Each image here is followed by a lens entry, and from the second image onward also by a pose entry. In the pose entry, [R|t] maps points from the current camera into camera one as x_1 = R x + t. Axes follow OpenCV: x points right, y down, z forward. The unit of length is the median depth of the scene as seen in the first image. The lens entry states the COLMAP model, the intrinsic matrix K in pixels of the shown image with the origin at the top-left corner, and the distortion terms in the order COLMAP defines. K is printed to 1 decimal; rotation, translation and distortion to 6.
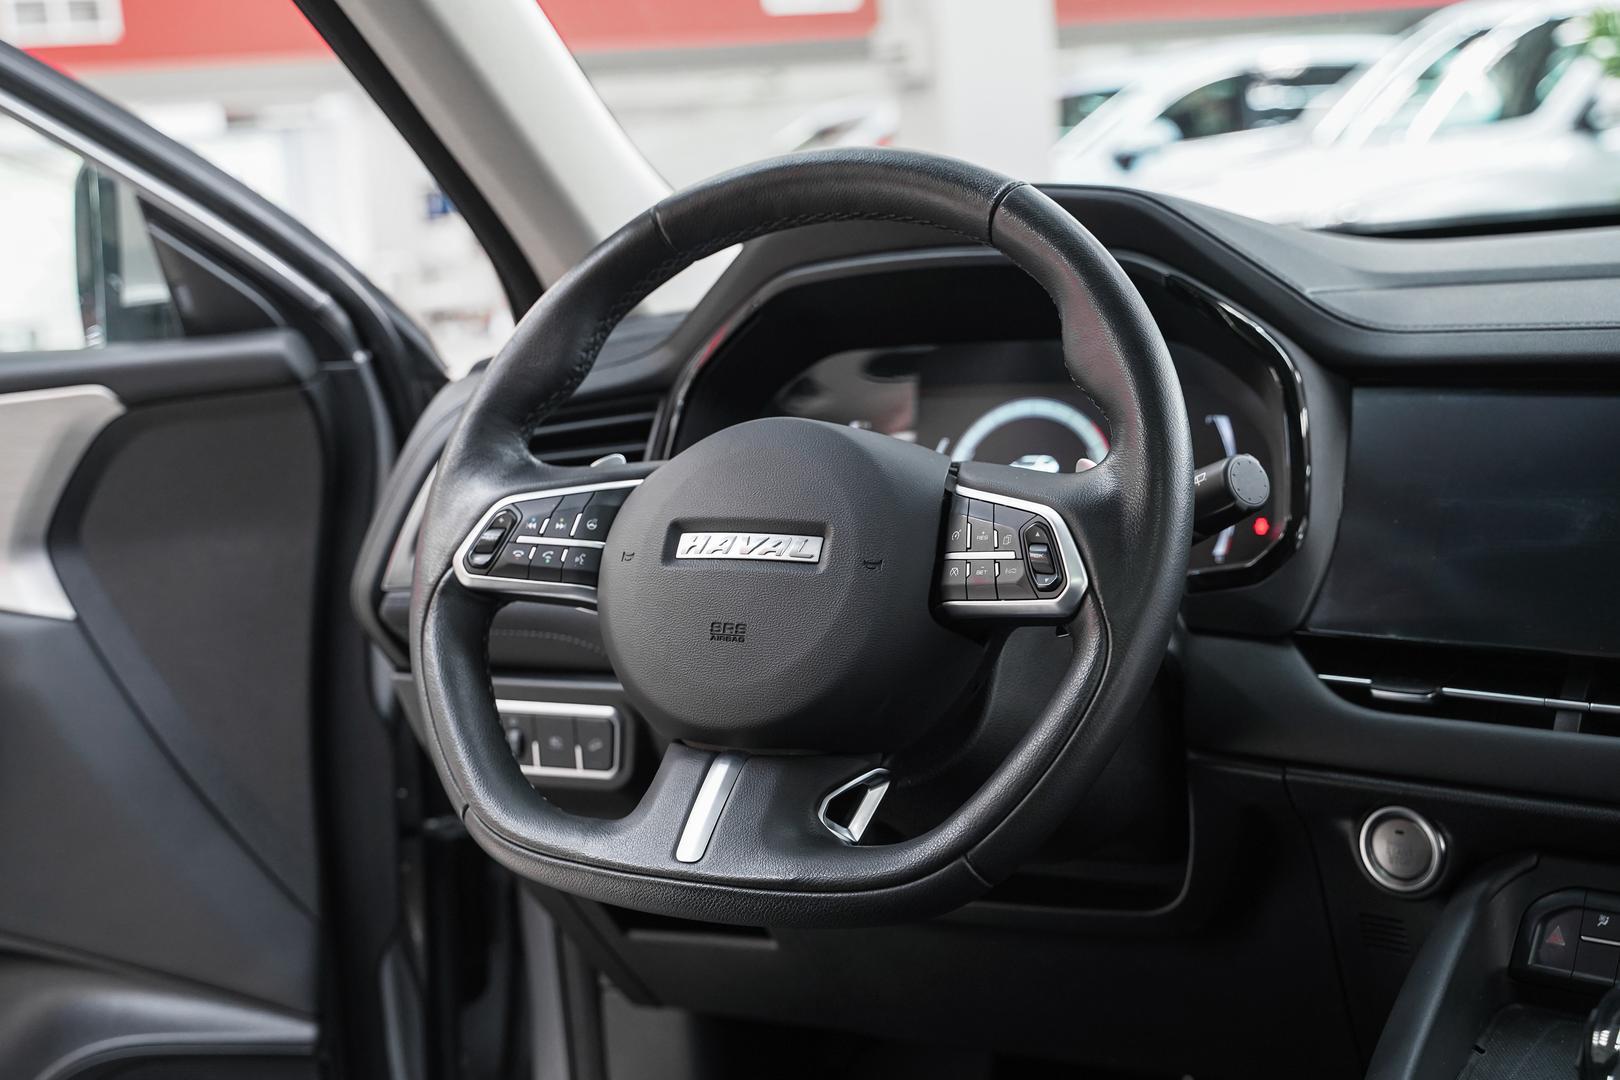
lens RADIAL K [[2205.3, 0, 781.6], [0, 2205.3, 498.8], [0, 0, 1]] dist [-0.009626, 0.004695]
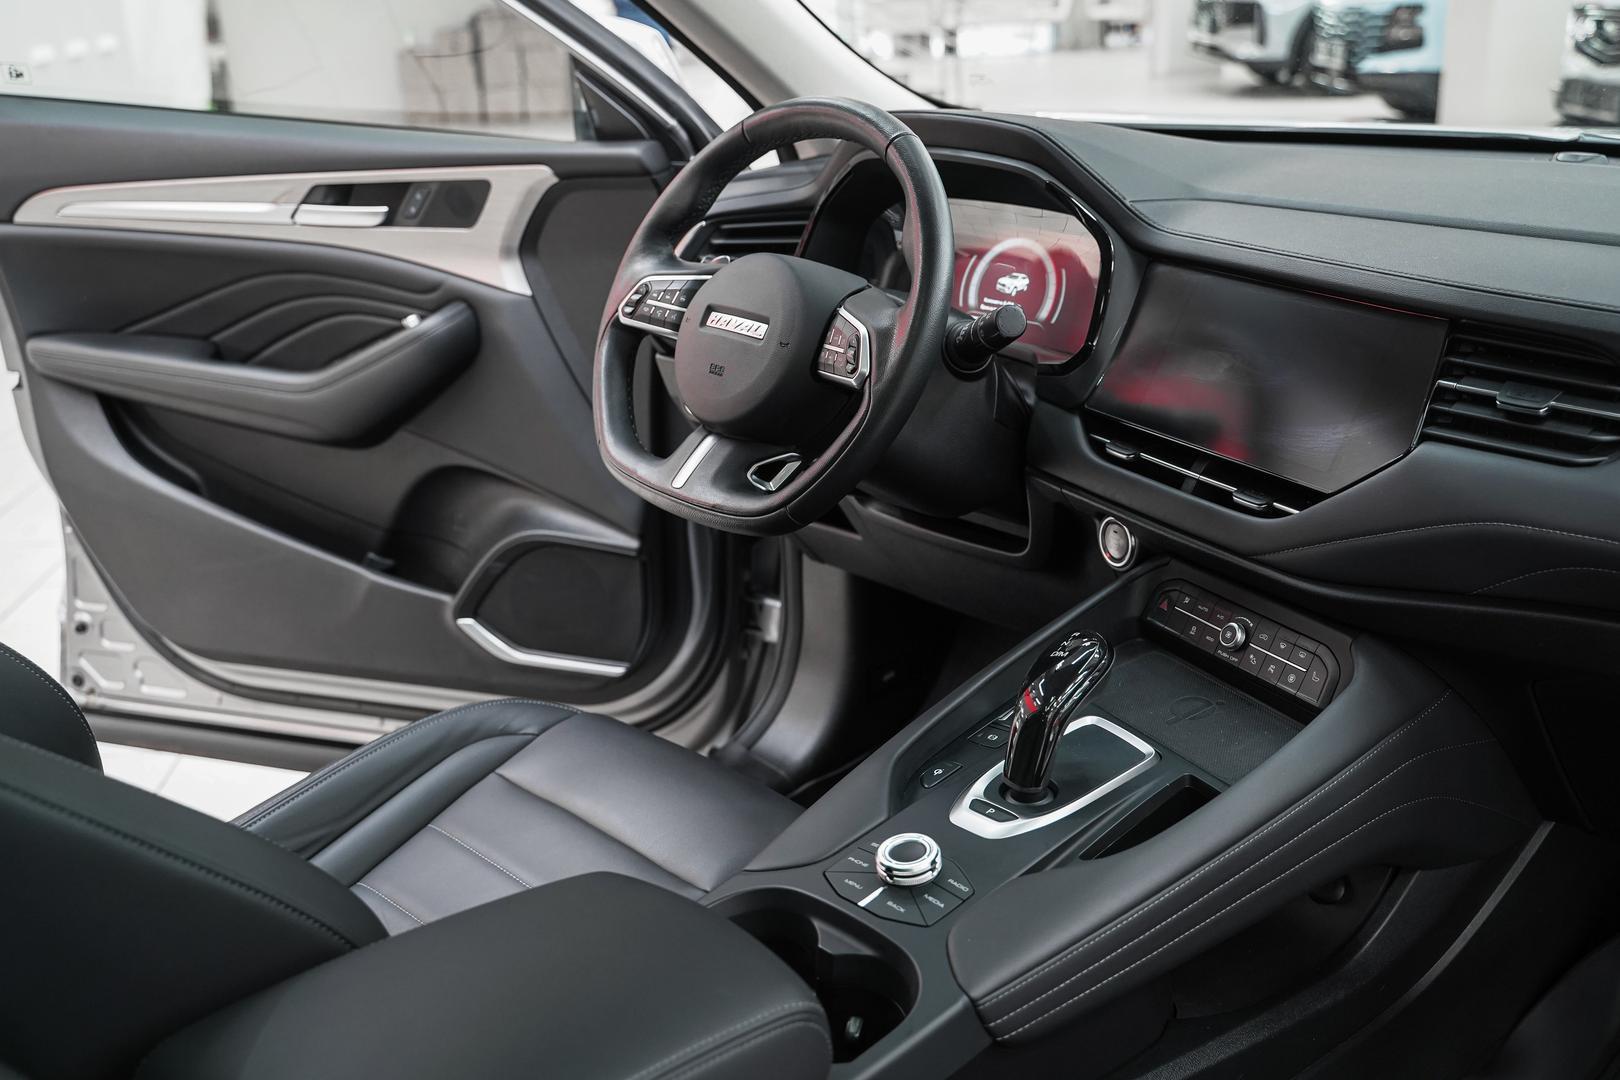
lens RADIAL K [[1679.7, 0, 809.1], [0, 1679.7, 503.2], [0, 0, 1]] dist [-0.000677, -0.001460]
pose [[0.938252, 0.153249, -0.310159, 0.470865], [-0.087911, 0.972720, 0.214681, -0.131678], [0.334598, -0.174158, 0.926128, -0.285529]]
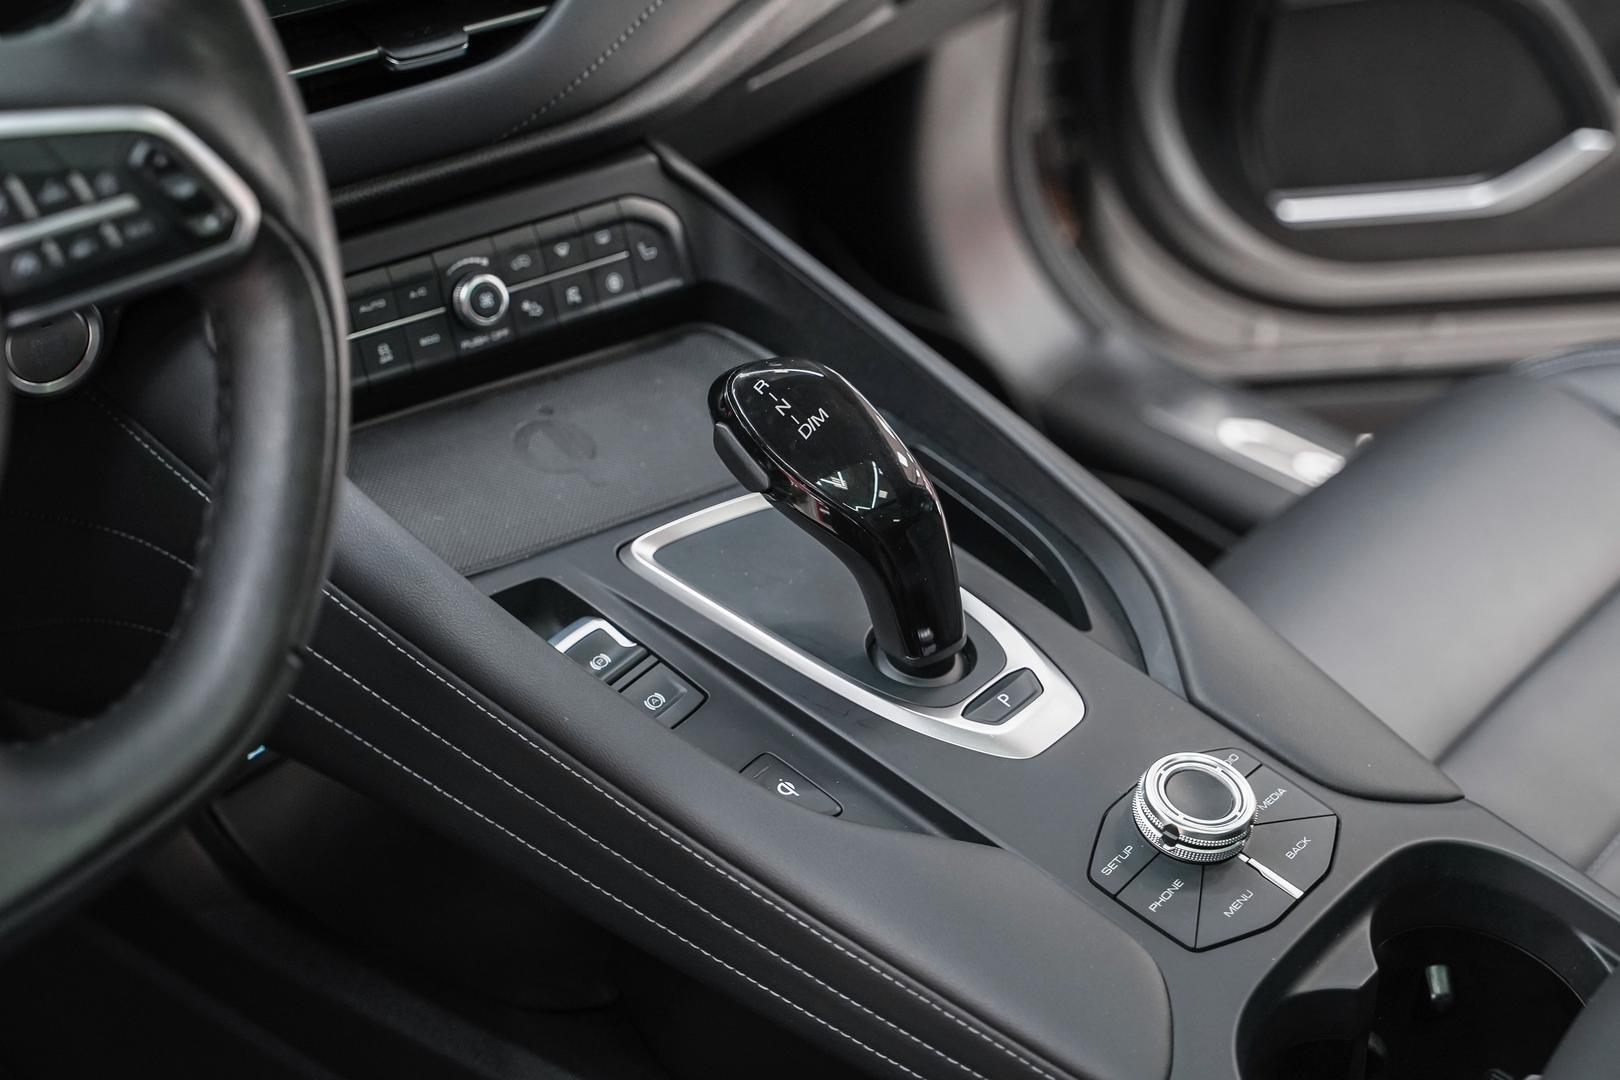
lens RADIAL K [[2868.6, 0, 810.0], [0, 2868.6, 540.0], [0, 0, 1]] dist [0.006252, -0.183145]
pose [[0.207226, -0.495177, 0.843716, -0.516238], [0.055894, 0.867021, 0.495127, -0.248941], [-0.976695, -0.055444, 0.207347, 0.569143]]
